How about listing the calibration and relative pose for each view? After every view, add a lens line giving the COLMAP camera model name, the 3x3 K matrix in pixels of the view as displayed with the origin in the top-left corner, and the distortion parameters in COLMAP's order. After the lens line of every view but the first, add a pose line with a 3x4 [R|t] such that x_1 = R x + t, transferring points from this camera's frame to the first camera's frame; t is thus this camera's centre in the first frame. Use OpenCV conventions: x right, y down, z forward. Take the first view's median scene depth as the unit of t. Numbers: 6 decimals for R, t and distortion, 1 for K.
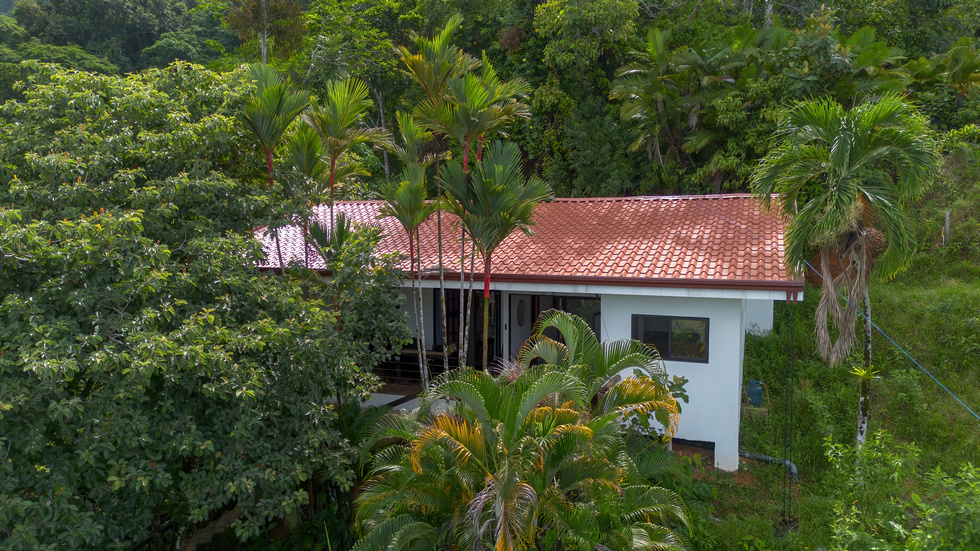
lens RADIAL K [[697.0, 0, 490.0], [0, 697.0, 275.5], [0, 0, 1]] dist [0.007056, -0.004501]
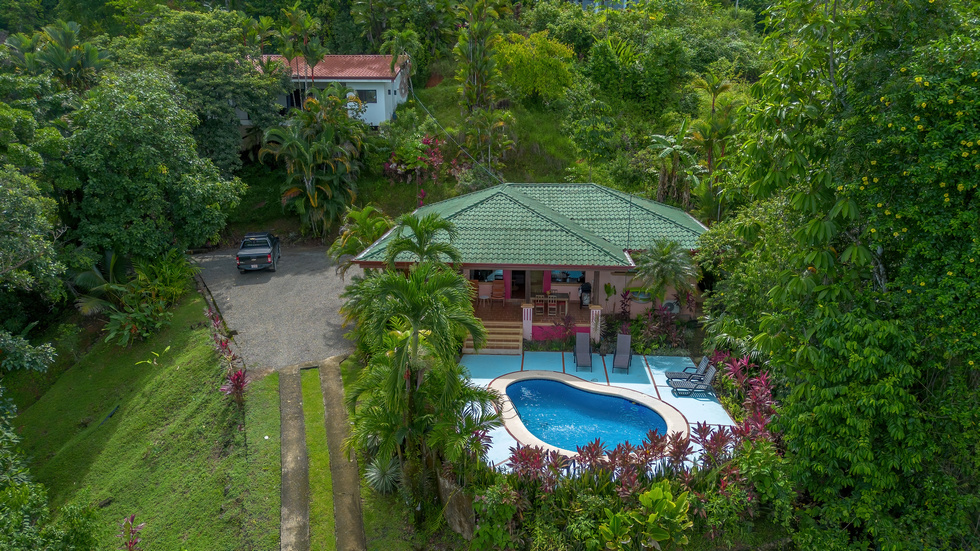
lens RADIAL K [[697.0, 0, 490.0], [0, 697.0, 275.5], [0, 0, 1]] dist [0.007056, -0.004501]
pose [[0.953457, -0.071393, 0.292954, -0.238702], [0.018668, 0.983678, 0.178966, 0.362392], [-0.300949, -0.165168, 0.939228, -2.636435]]
